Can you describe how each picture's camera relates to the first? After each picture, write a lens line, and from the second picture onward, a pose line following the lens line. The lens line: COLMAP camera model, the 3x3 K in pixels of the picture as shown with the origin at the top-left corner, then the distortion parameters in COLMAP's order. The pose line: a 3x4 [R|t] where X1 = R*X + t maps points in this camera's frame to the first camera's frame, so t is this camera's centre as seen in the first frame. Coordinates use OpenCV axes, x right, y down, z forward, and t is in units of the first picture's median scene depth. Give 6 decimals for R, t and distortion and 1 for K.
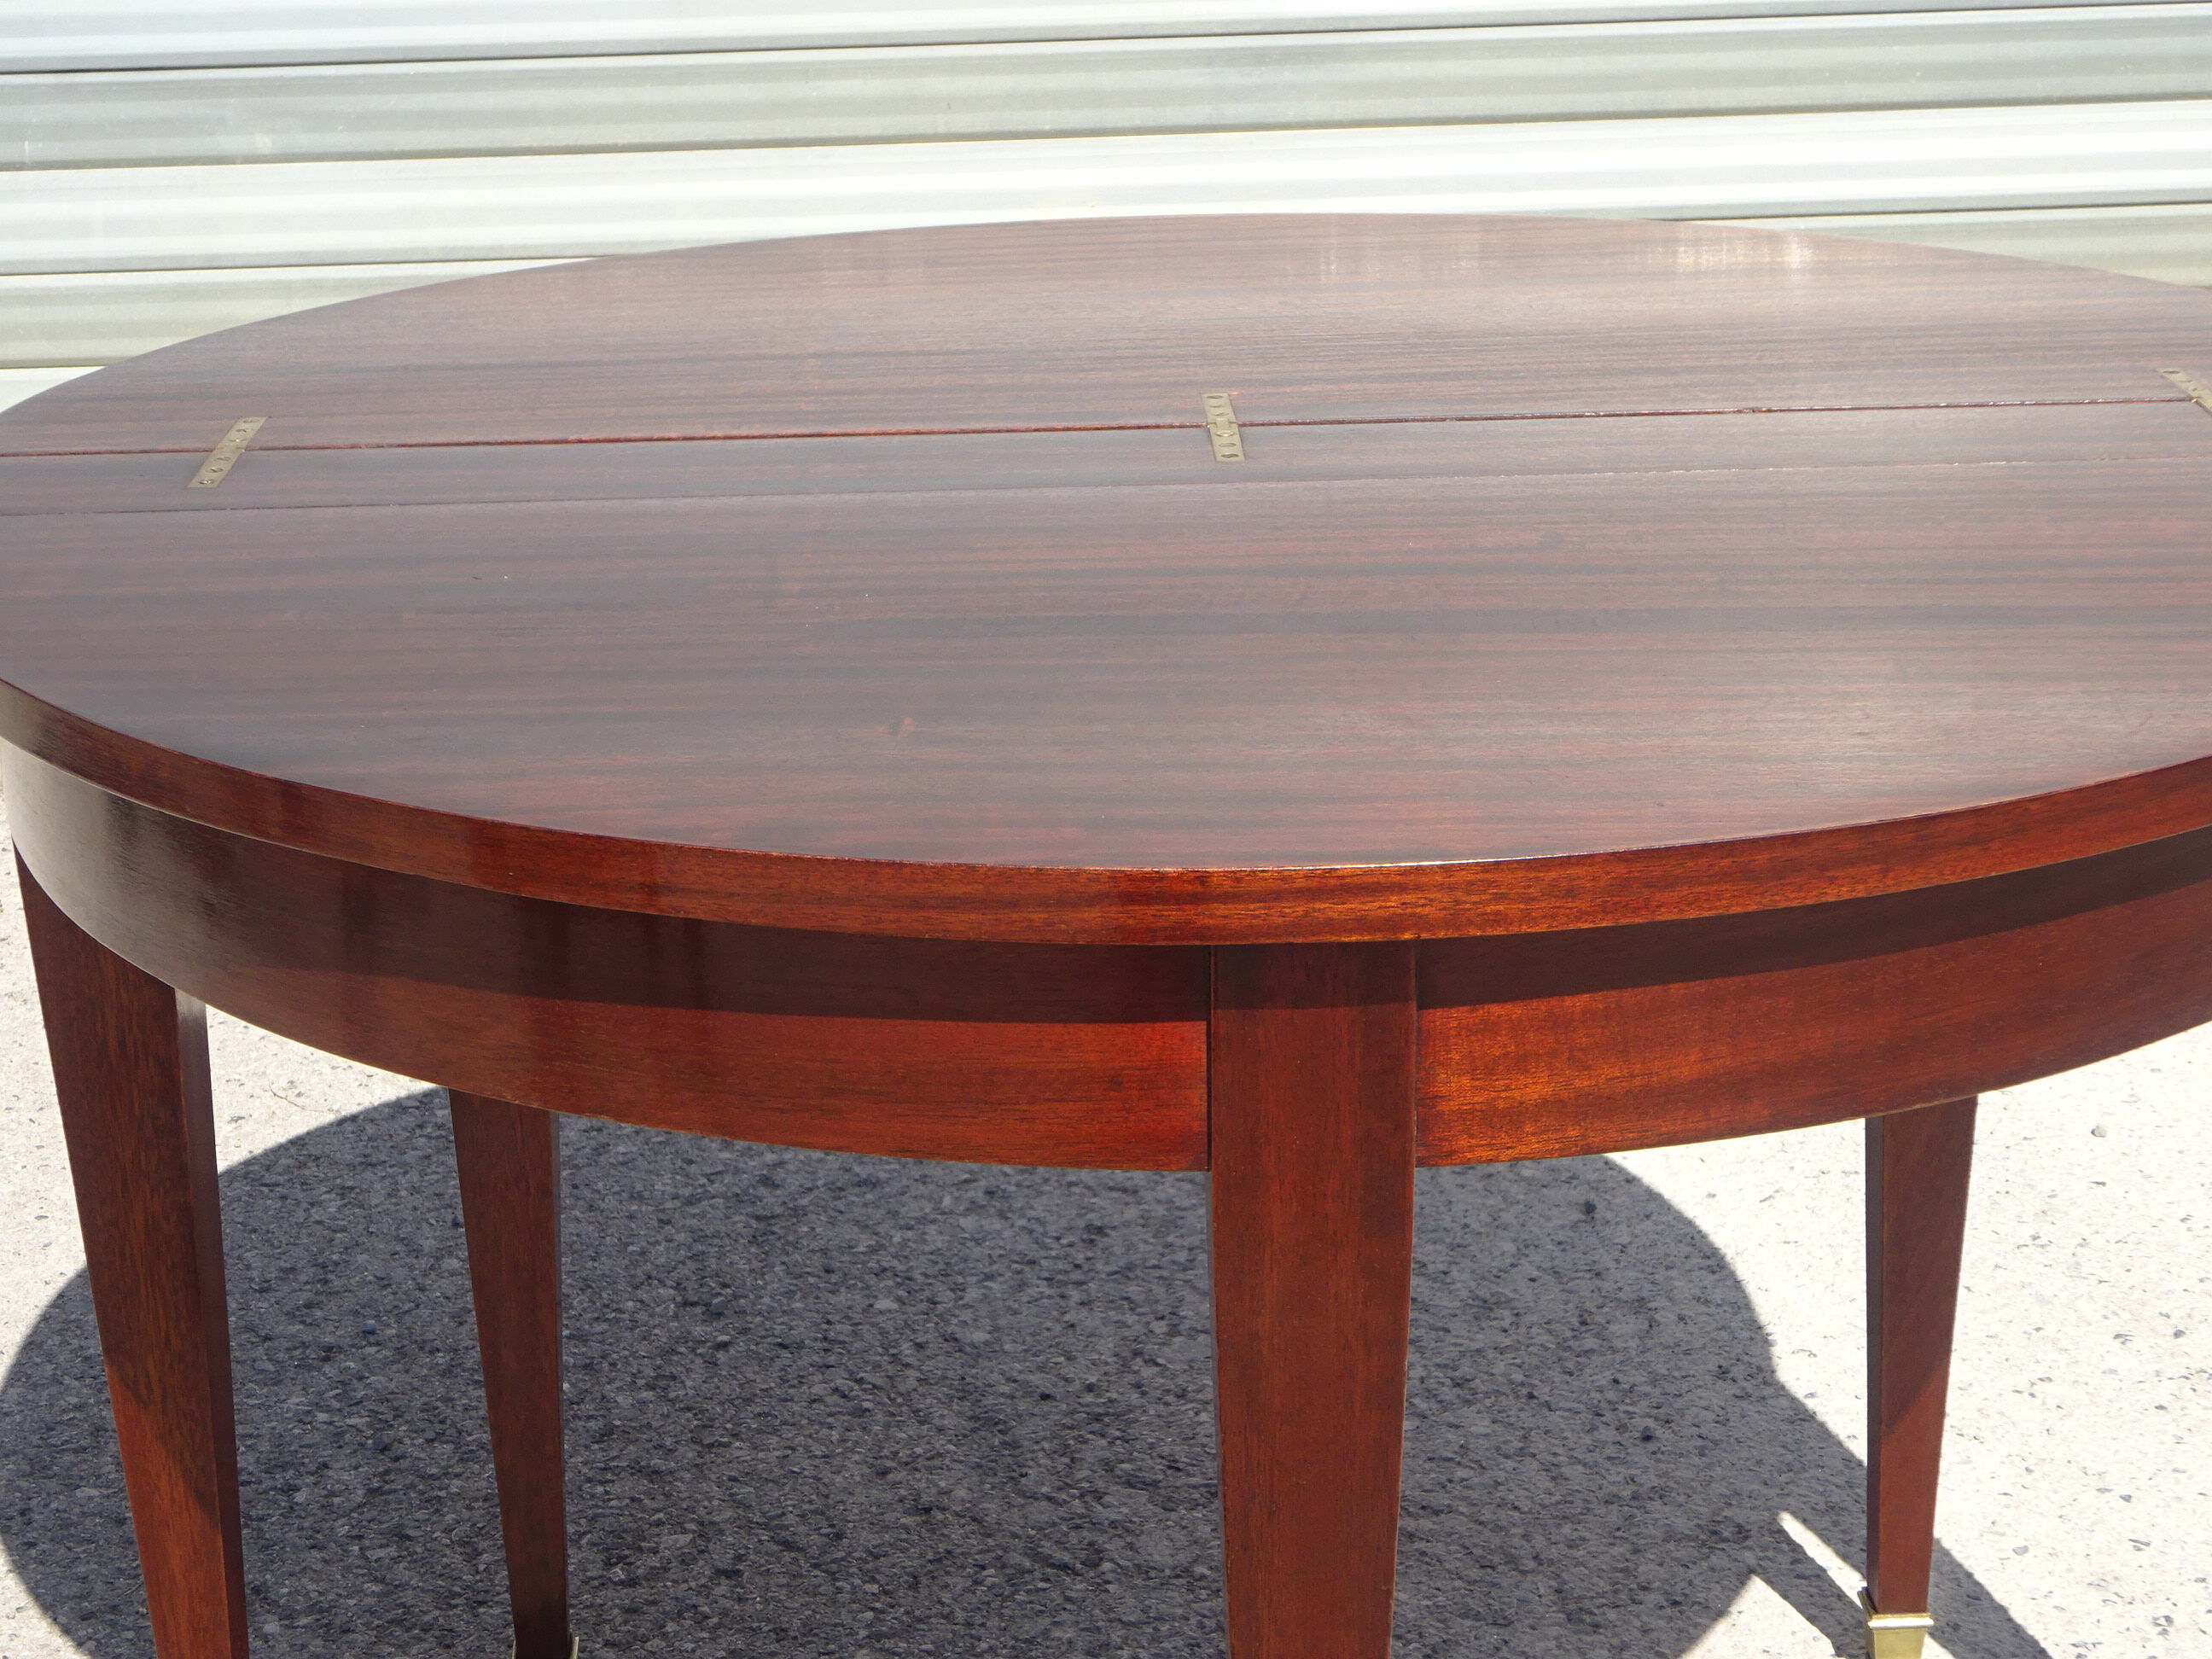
lens RADIAL K [[3999.5, 0, 1092.2], [0, 3999.5, 782.1], [0, 0, 1]] dist [0.036915, 0.000000]
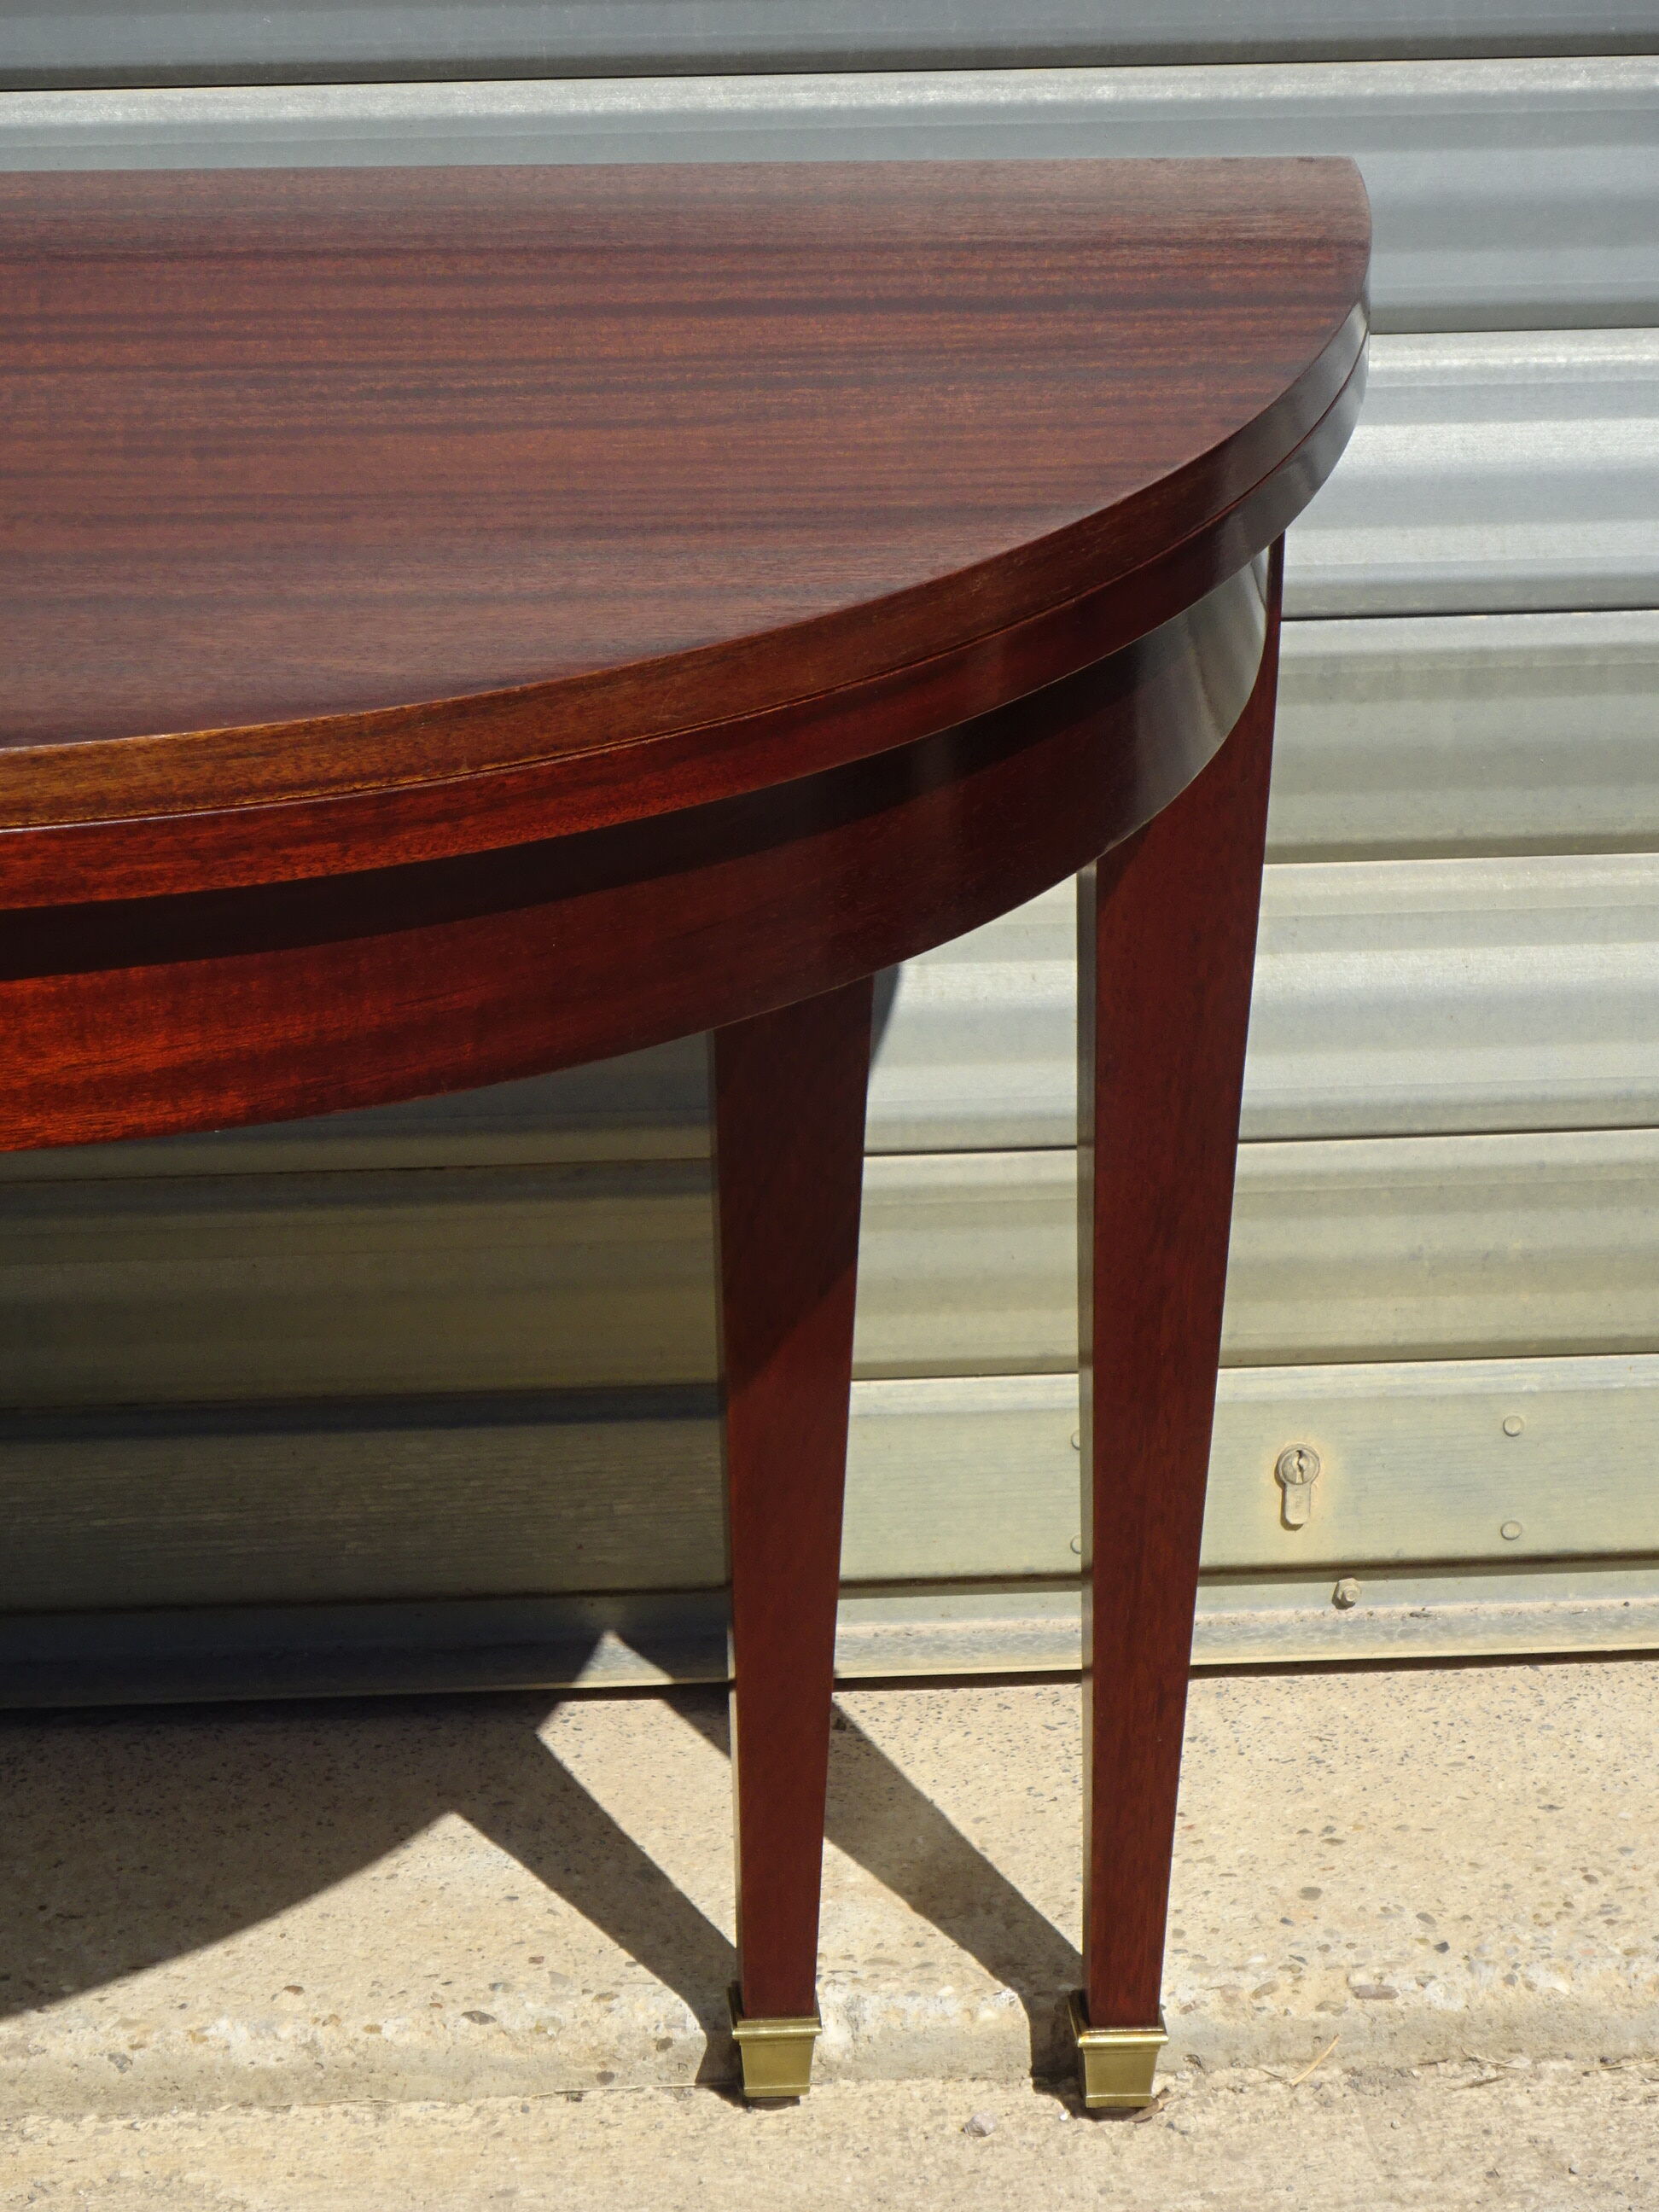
lens RADIAL K [[9350.6, 0, 796.4], [0, 9350.6, 1243.4], [0, 0, 1]] dist [0.012535, 0.000000]
pose [[0.998398, 0.012054, 0.055276, 0.183891], [-0.016970, 0.995856, 0.089351, -0.078816], [-0.053969, -0.090146, 0.994465, -1.099143]]
